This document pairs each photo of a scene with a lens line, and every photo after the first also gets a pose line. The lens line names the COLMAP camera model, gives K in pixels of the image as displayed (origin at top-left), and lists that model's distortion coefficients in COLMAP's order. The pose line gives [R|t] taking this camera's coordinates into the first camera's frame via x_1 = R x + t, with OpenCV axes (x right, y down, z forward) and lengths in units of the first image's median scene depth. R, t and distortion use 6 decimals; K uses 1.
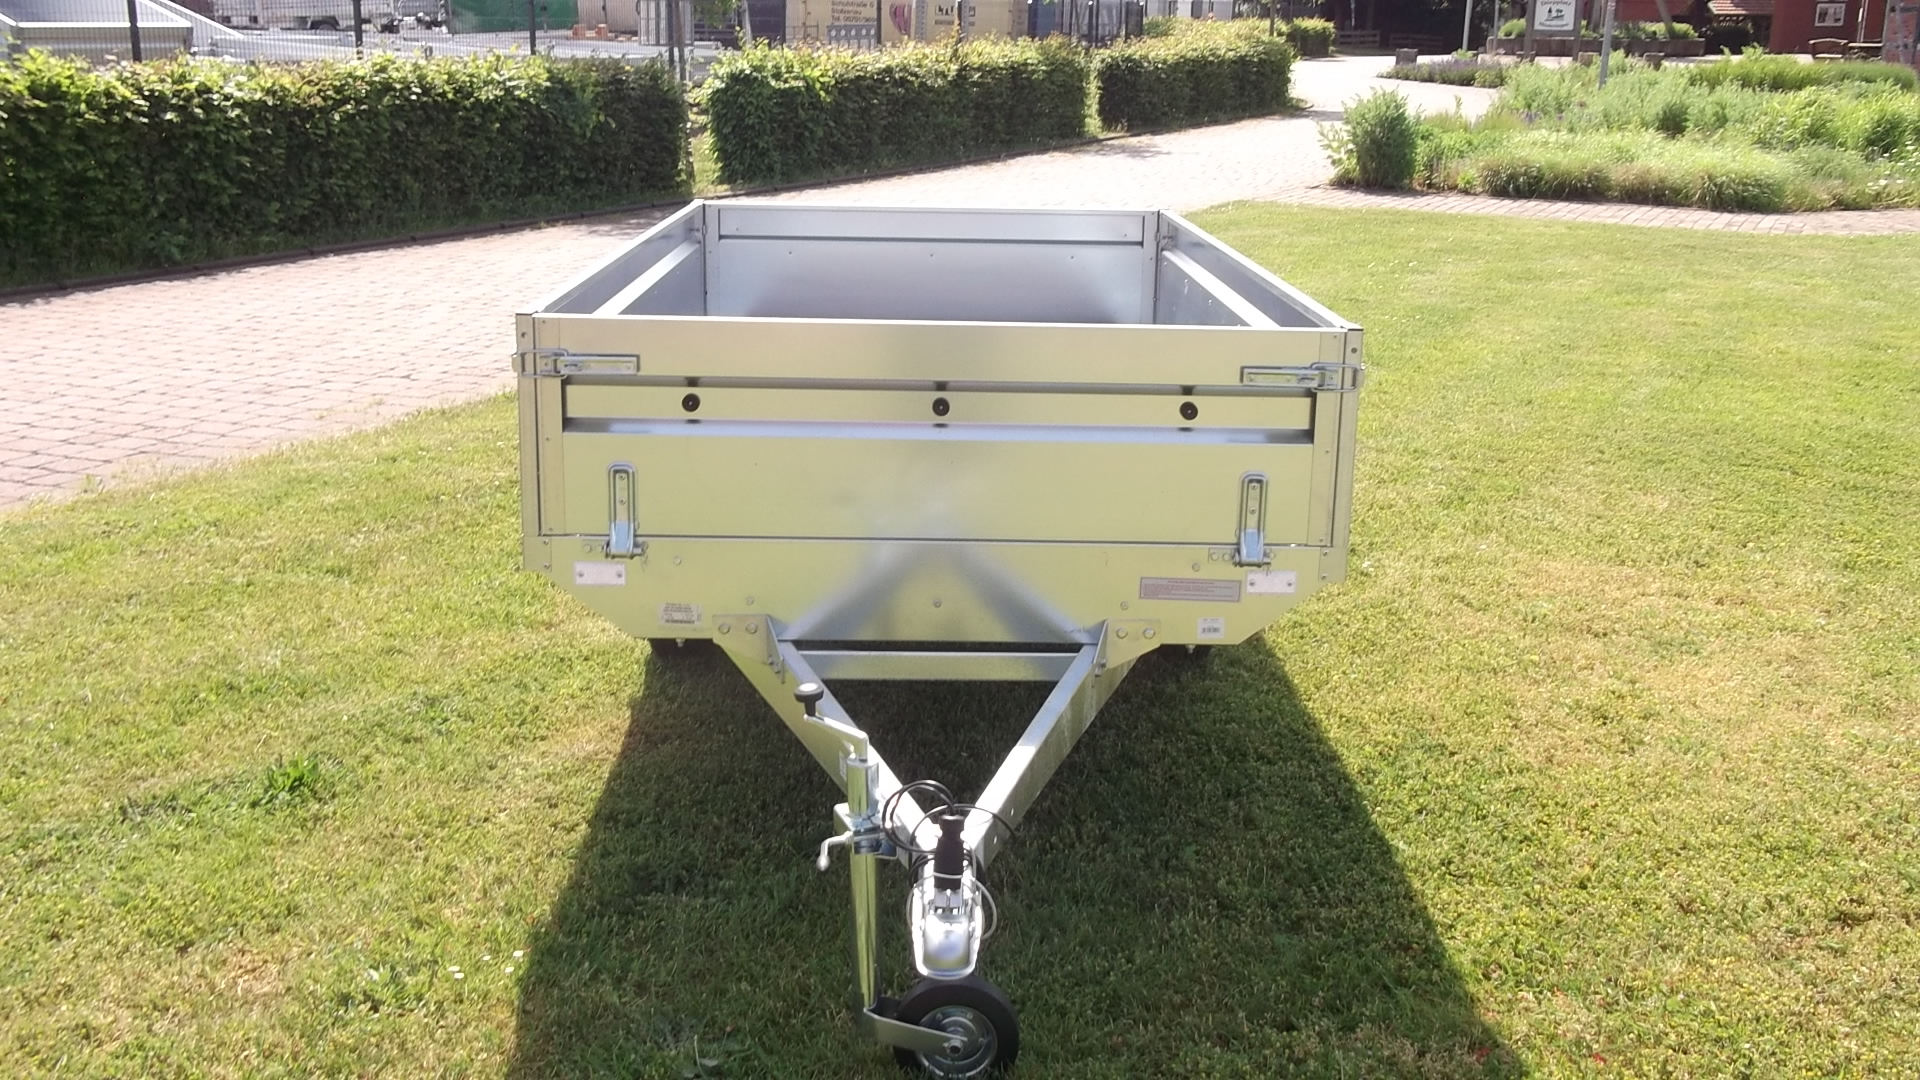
lens RADIAL K [[1811.8, 0, 960.0], [0, 1811.8, 540.0], [0, 0, 1]] dist [0.007107, 0.008643]
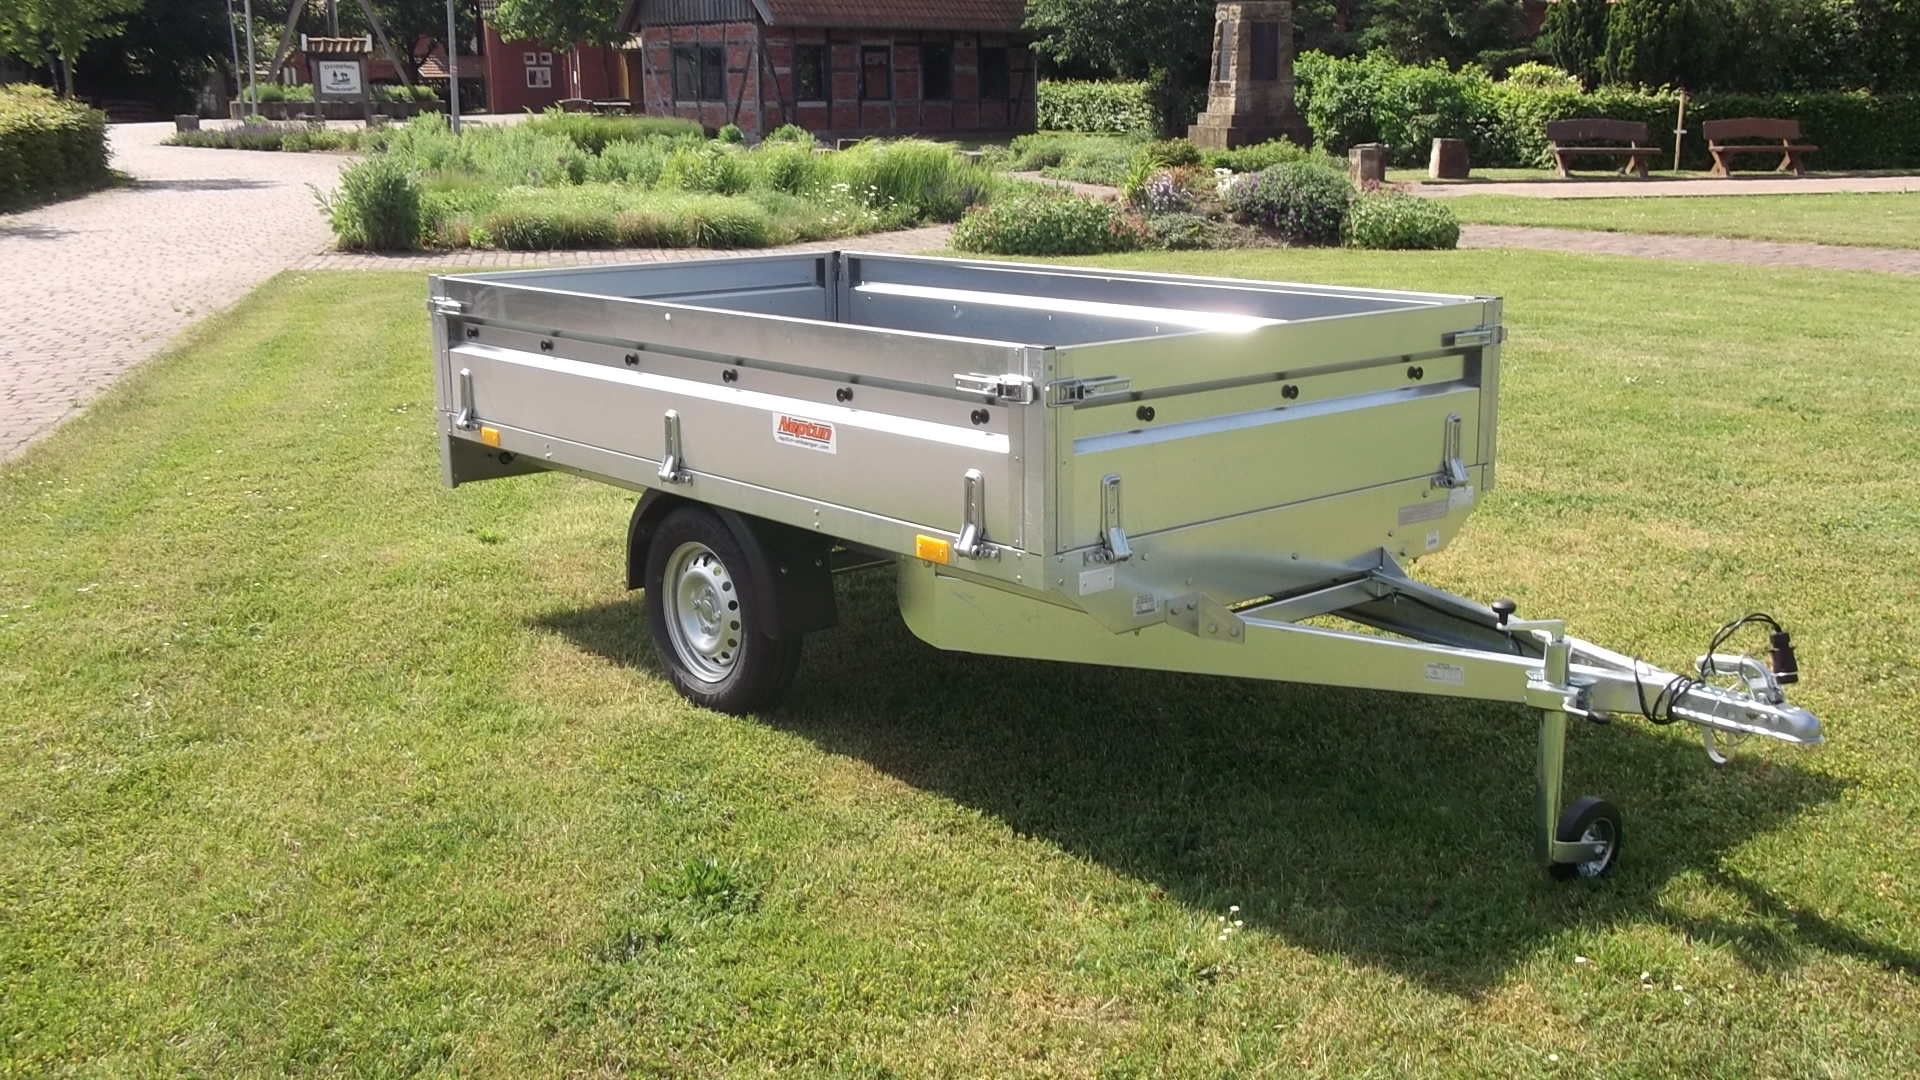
lens RADIAL K [[1811.8, 0, 960.0], [0, 1811.8, 540.0], [0, 0, 1]] dist [0.007107, 0.008643]
pose [[0.777433, -0.164485, 0.607077, -0.155710], [0.184396, 0.982393, 0.030036, -0.008990], [-0.601328, 0.088592, 0.794075, 0.030592]]
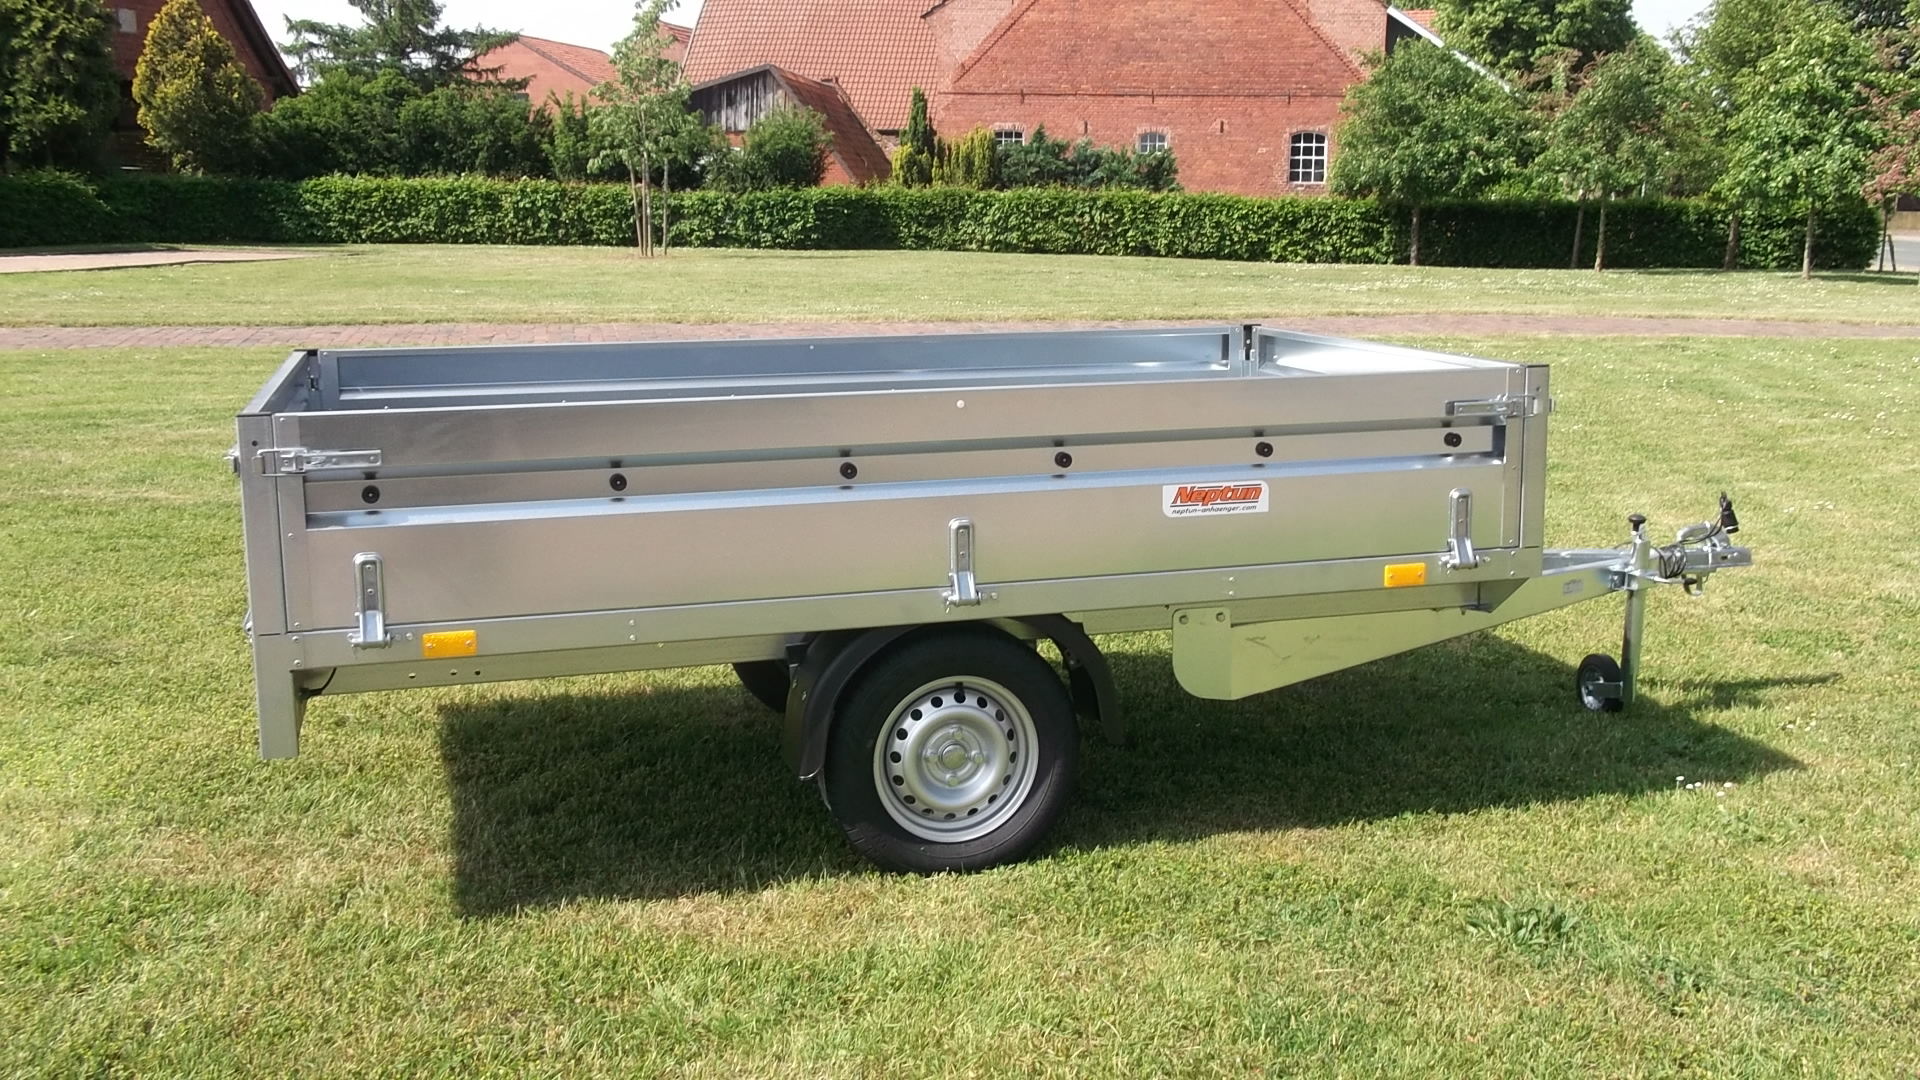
lens RADIAL K [[1826.6, 0, 960.0], [0, 1826.6, 540.0], [0, 0, 1]] dist [0.006438, 0.019845]
pose [[-0.264851, -0.193306, 0.944715, -0.220259], [0.246691, 0.933517, 0.260174, -0.071475], [-0.932200, 0.301960, -0.199556, 0.269856]]
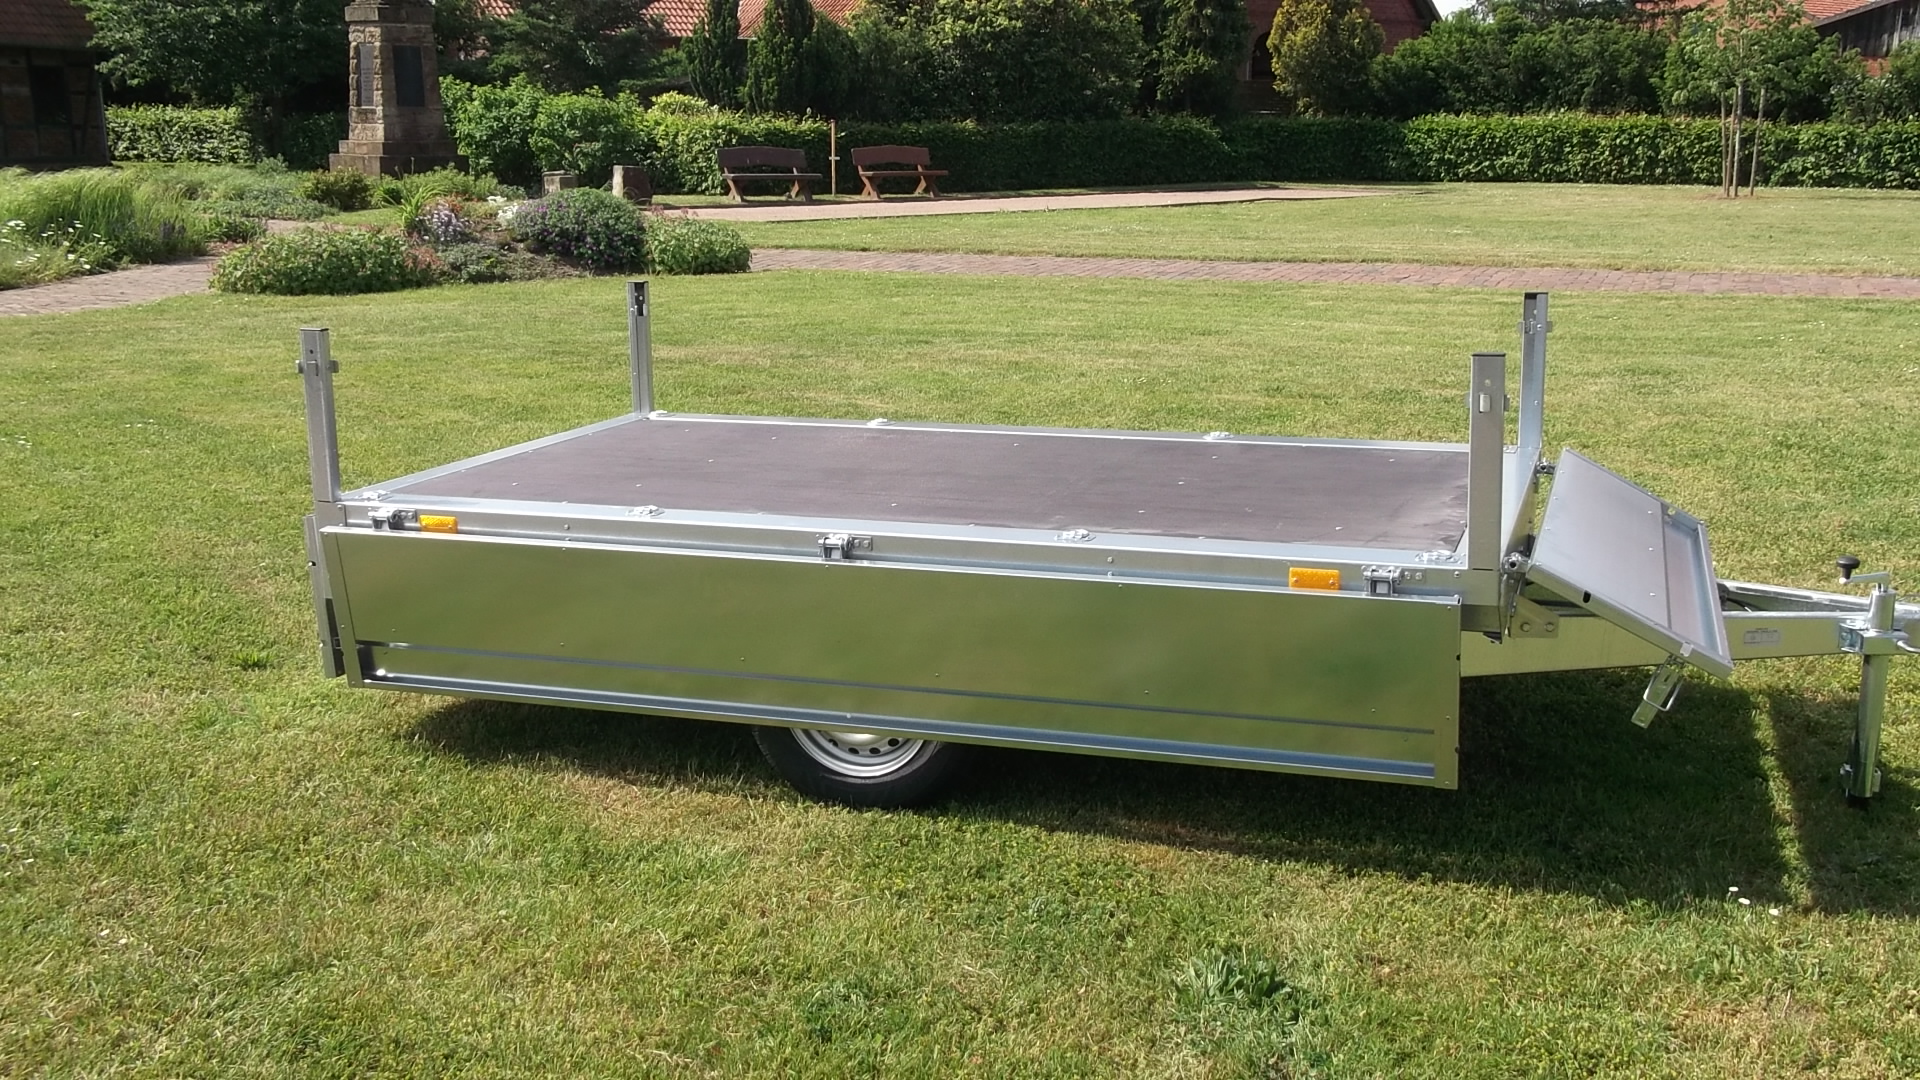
lens RADIAL K [[1826.6, 0, 960.0], [0, 1826.6, 540.0], [0, 0, 1]] dist [0.006438, 0.019845]
pose [[0.369829, -0.218004, 0.903161, -0.216153], [0.257903, 0.957969, 0.125627, -0.038267], [-0.892587, 0.186468, 0.410509, 0.141116]]
